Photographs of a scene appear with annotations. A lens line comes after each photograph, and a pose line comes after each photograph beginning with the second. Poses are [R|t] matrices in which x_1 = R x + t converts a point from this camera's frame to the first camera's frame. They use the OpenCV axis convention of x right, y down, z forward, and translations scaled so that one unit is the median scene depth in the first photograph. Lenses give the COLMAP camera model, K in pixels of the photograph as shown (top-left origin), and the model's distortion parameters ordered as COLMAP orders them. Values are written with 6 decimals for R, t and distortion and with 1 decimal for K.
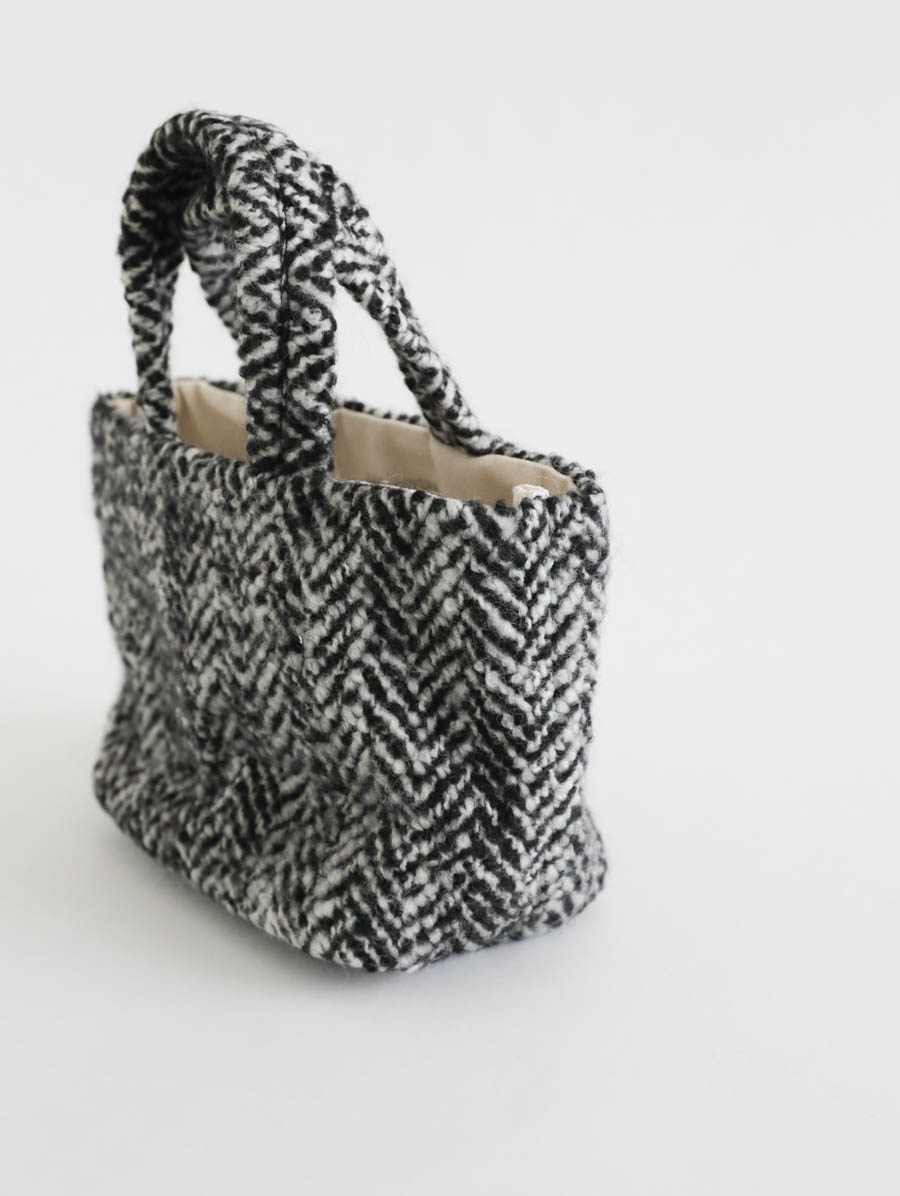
lens RADIAL K [[1757.4, 0, 459.3], [0, 1757.4, 609.8], [0, 0, 1]] dist [-0.027835, 0.000000]
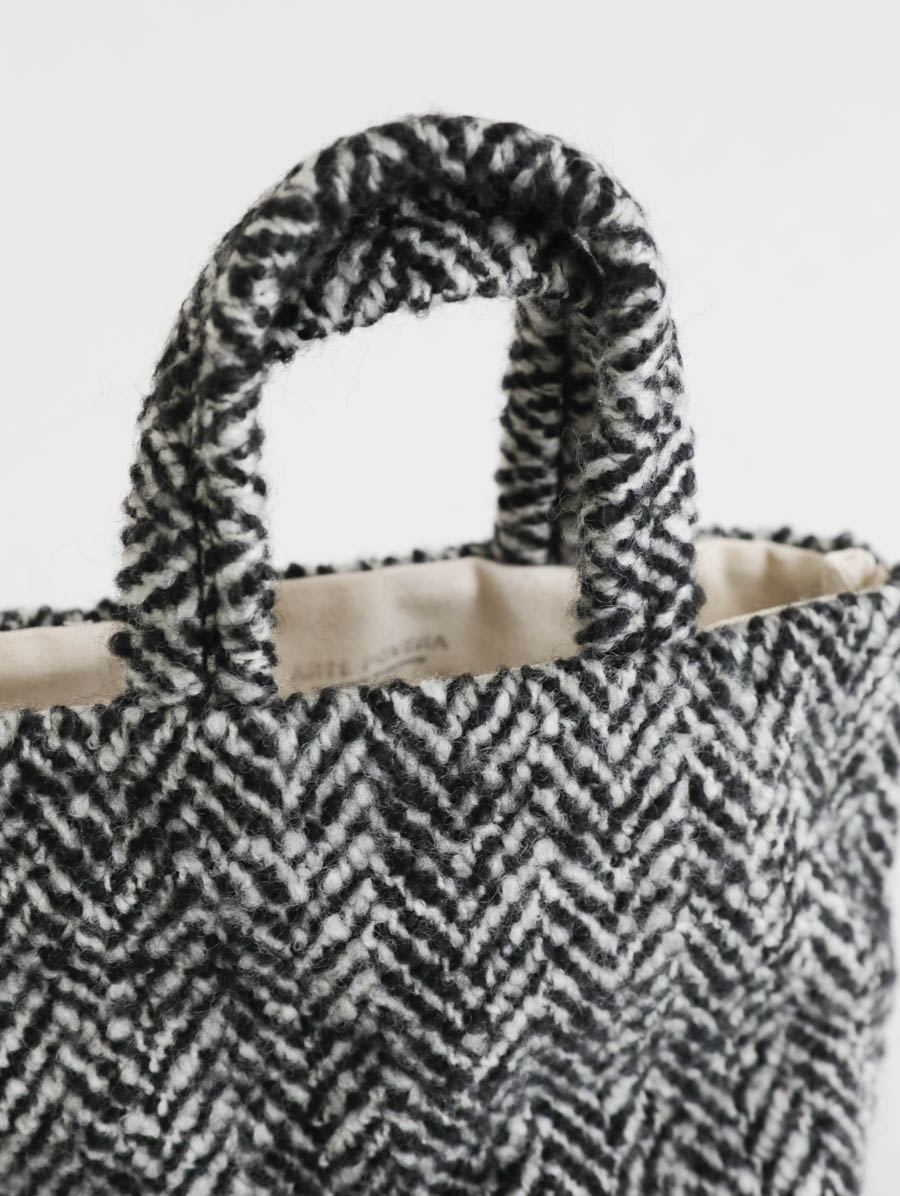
lens RADIAL K [[1757.4, 0, 495.3], [0, 1757.4, 602.7], [0, 0, 1]] dist [-0.027835, 0.000000]
pose [[0.364973, -0.284236, 0.886569, -0.720121], [0.295666, 0.938348, 0.179120, -0.234766], [-0.882823, 0.196754, 0.426511, 0.779152]]
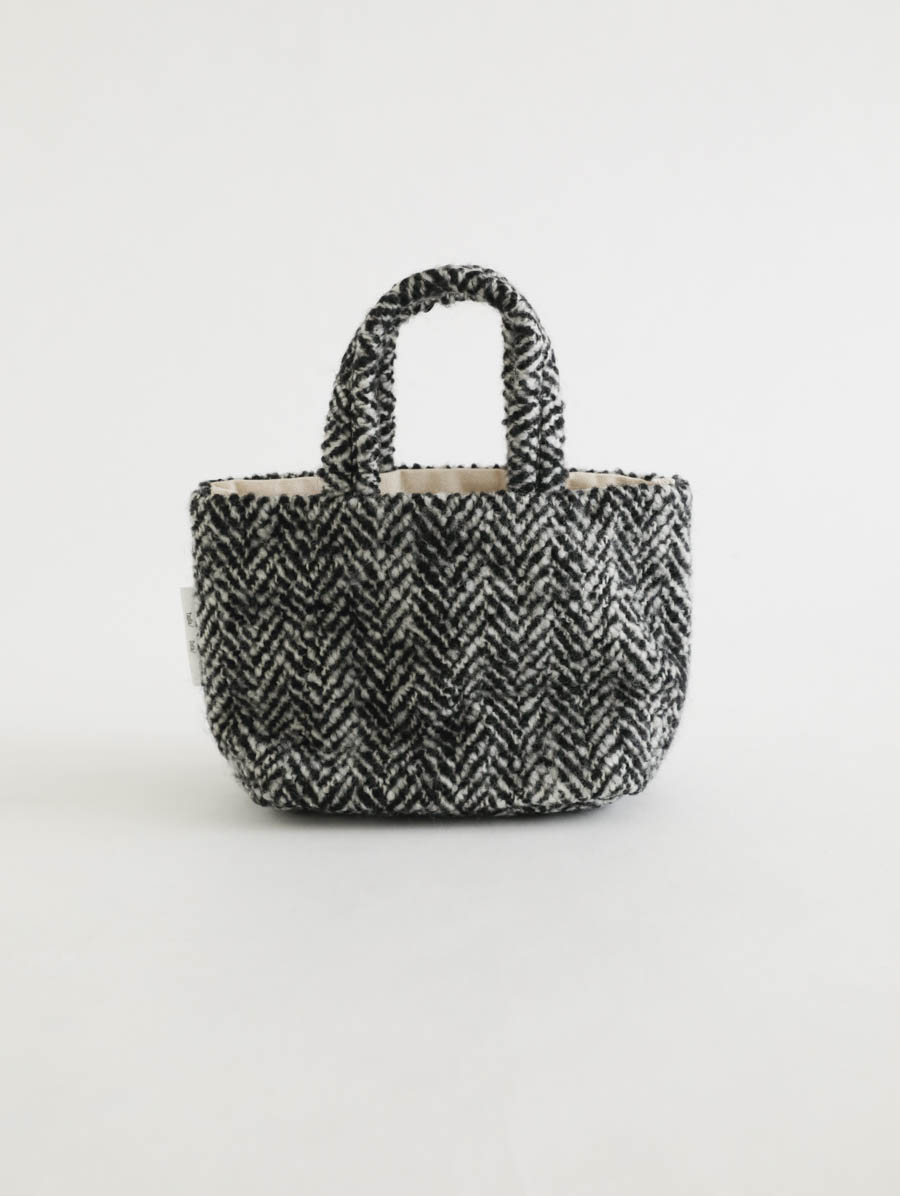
lens RADIAL K [[1757.4, 0, 442.1], [0, 1757.4, 589.7], [0, 0, 1]] dist [-0.027835, 0.000000]
pose [[0.593974, -0.126719, 0.794442, -1.435143], [0.247819, 0.968316, -0.030832, 0.034330], [-0.765363, 0.215191, 0.606557, 0.136905]]
